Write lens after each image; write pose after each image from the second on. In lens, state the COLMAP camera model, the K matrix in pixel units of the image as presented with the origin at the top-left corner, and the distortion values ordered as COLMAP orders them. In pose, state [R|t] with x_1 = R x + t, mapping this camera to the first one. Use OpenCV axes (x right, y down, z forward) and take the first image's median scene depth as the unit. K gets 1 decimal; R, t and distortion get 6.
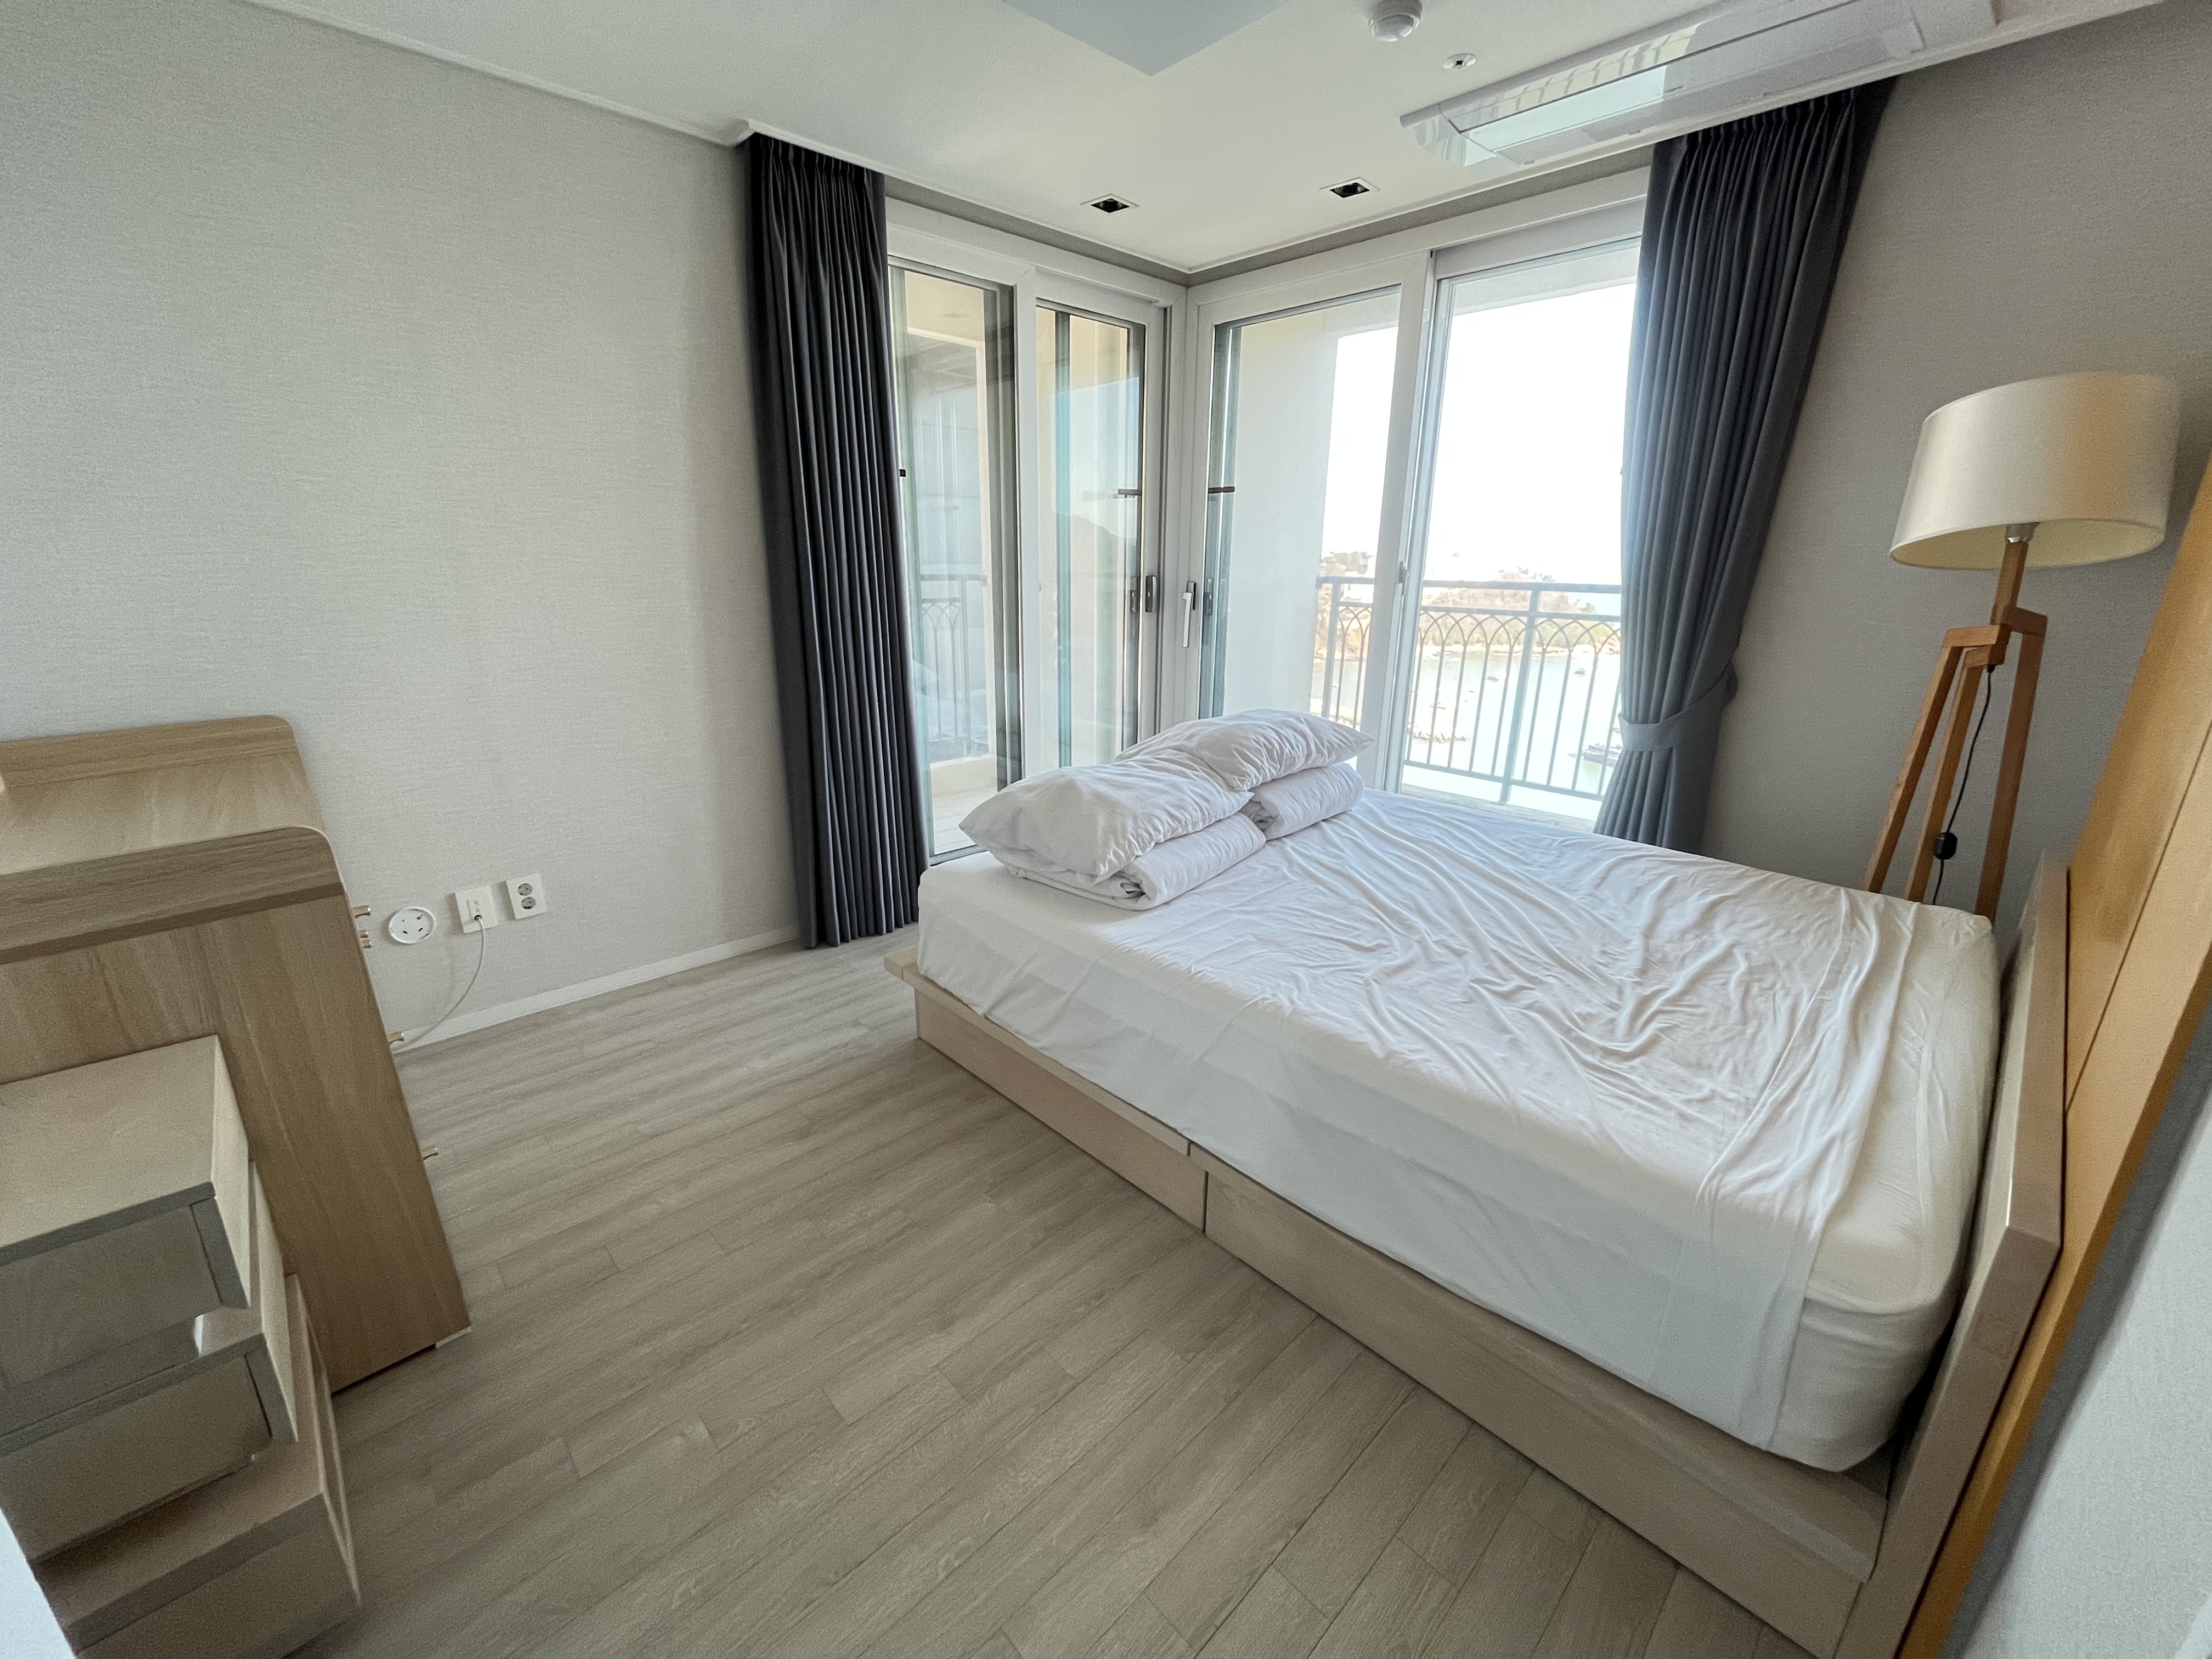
lens RADIAL K [[896.7, 0, 1094.0], [0, 896.7, 822.7], [0, 0, 1]] dist [-0.001147, 0.000329]
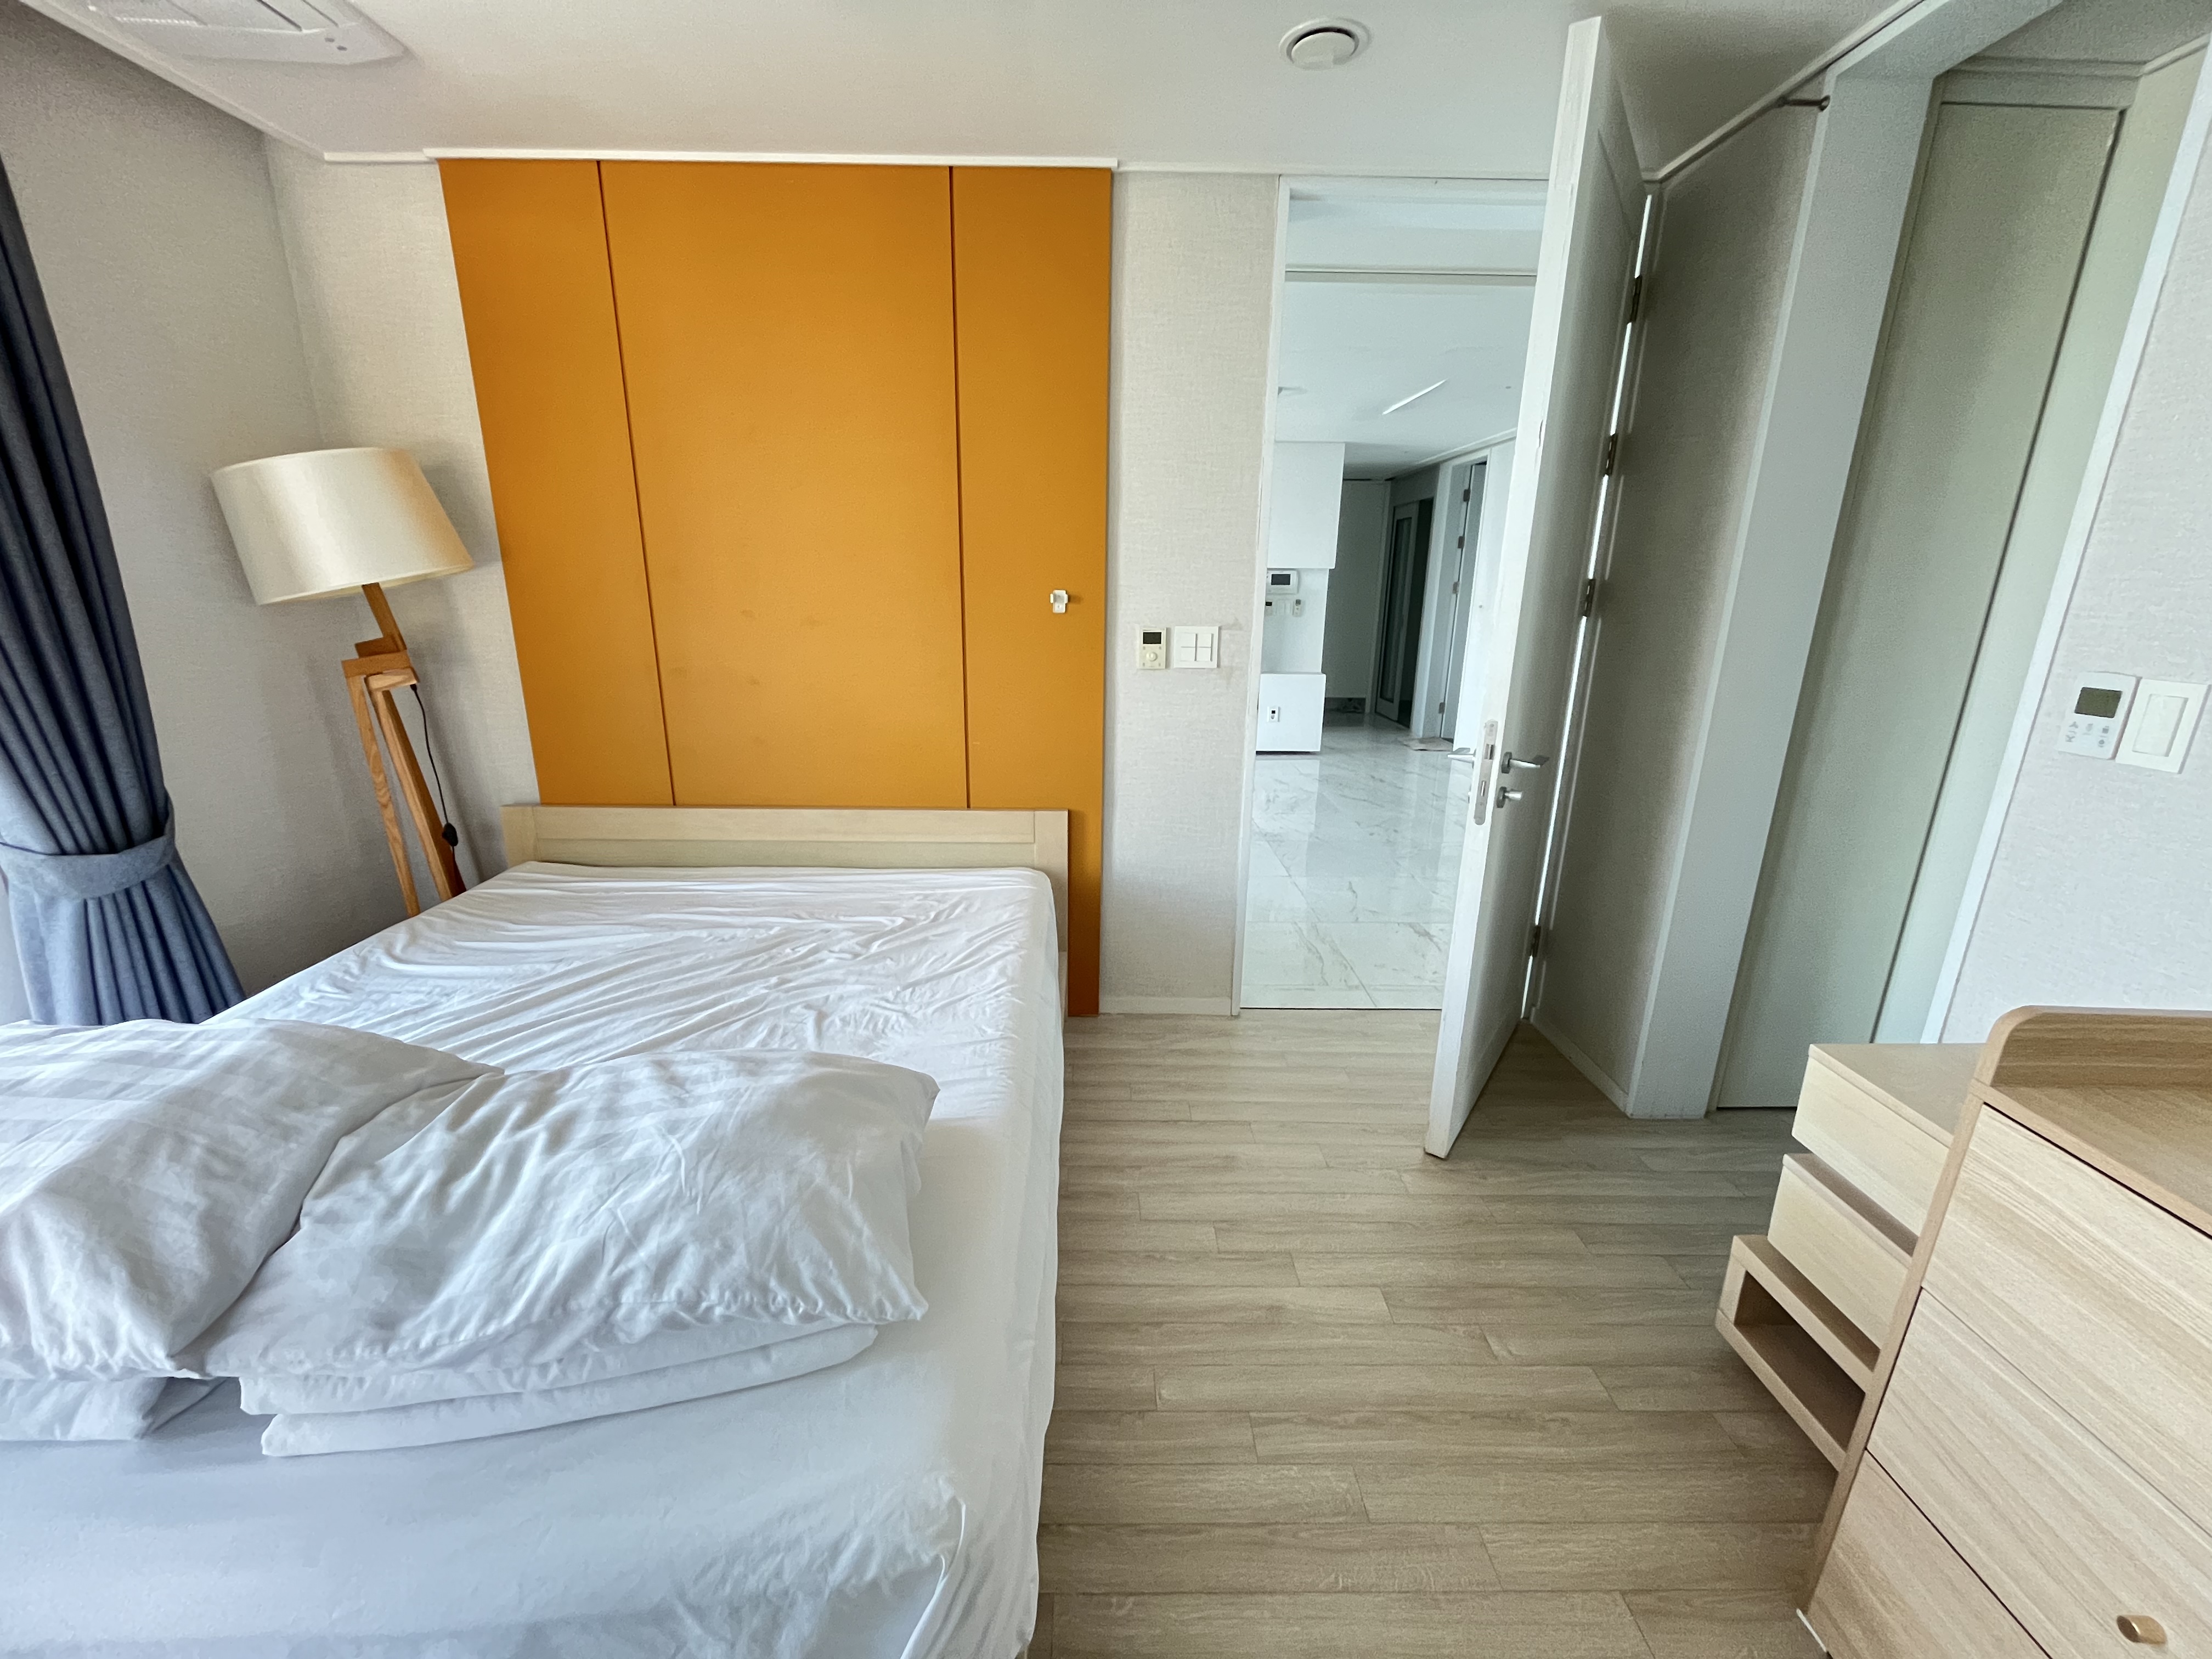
lens RADIAL K [[896.7, 0, 1108.9], [0, 896.7, 847.5], [0, 0, 1]] dist [-0.001147, 0.000329]
pose [[-0.742866, -0.204968, 0.637289, -0.550484], [0.176526, 0.858304, 0.481822, -0.458790], [-0.645746, 0.470427, -0.601423, 1.404207]]
